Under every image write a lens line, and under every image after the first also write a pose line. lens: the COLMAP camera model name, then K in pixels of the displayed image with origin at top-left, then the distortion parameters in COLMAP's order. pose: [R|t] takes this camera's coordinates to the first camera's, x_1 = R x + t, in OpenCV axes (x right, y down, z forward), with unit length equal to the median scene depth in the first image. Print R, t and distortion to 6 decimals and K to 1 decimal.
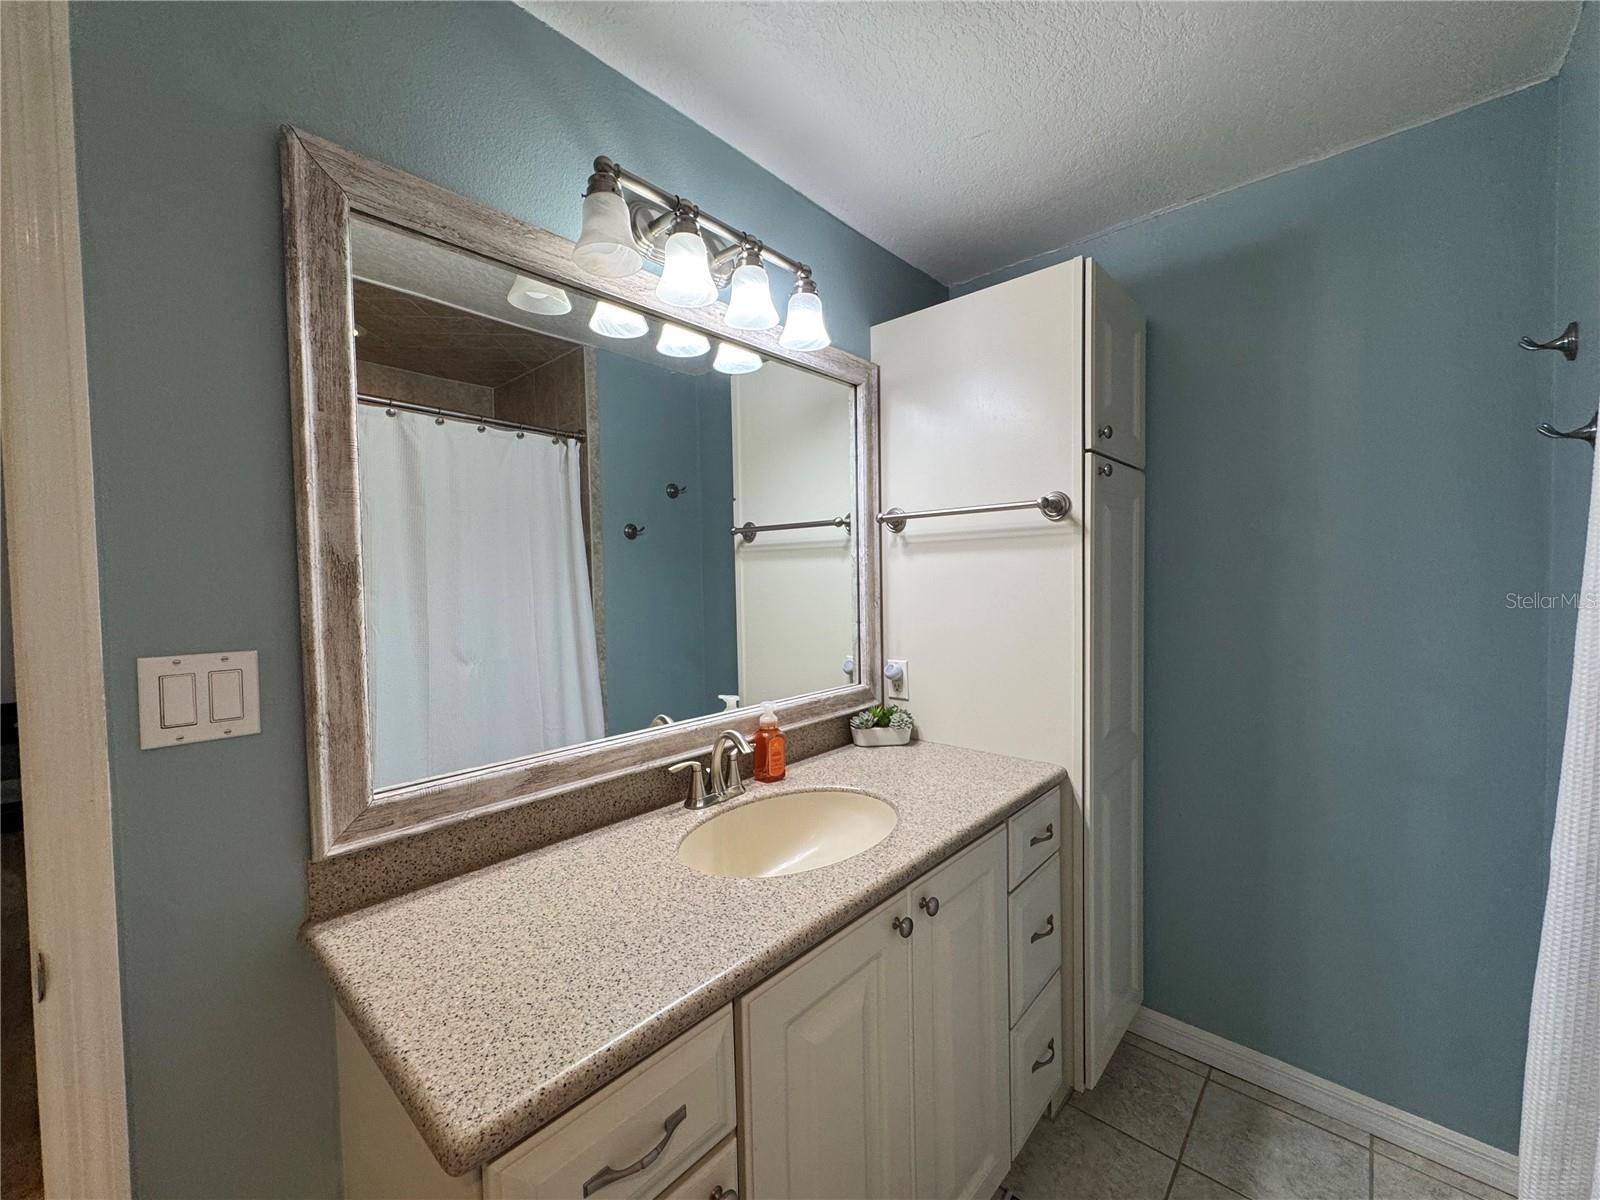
lens RADIAL K [[641.2, 0, 813.0], [0, 641.2, 591.9], [0, 0, 1]] dist [-0.006122, 0.000461]
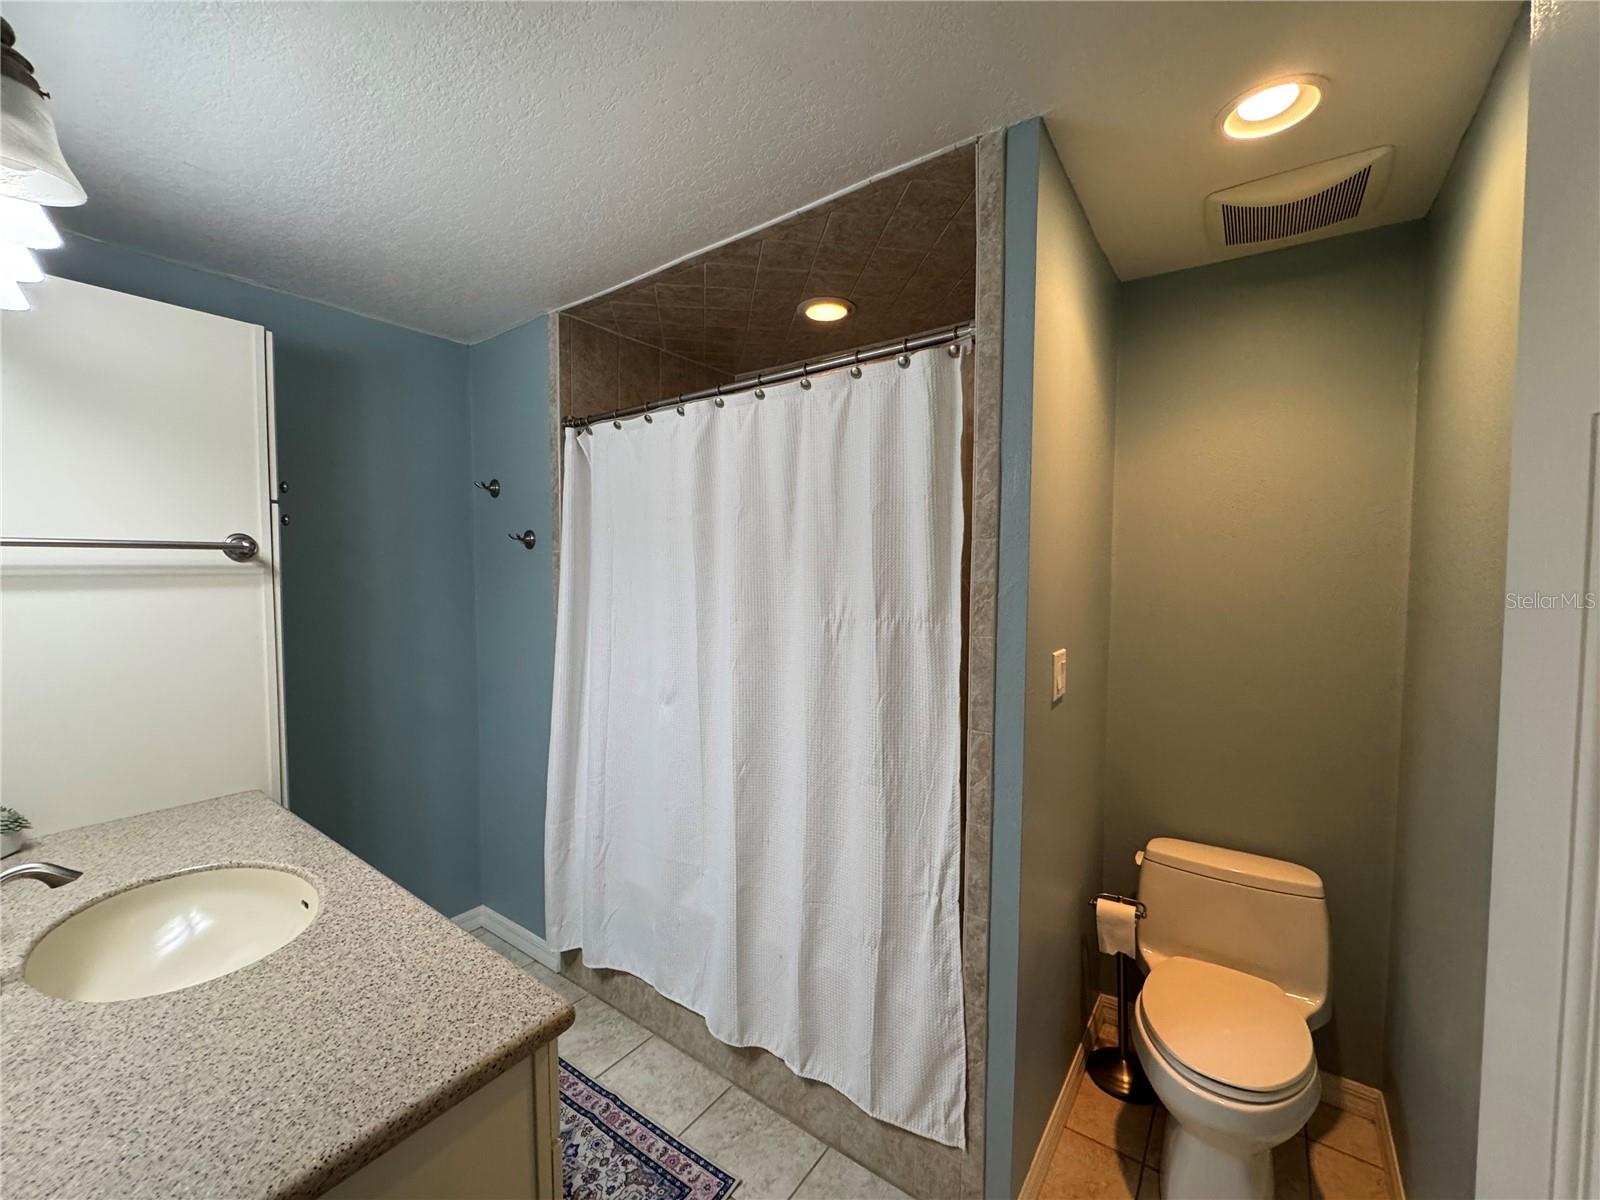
lens RADIAL K [[641.2, 0, 786.0], [0, 641.2, 599.5], [0, 0, 1]] dist [-0.006122, 0.000461]
pose [[-0.101413, -0.034521, 0.994245, -0.832452], [0.033193, 0.998724, 0.038062, -0.064599], [-0.994291, 0.036862, -0.100137, 0.231034]]
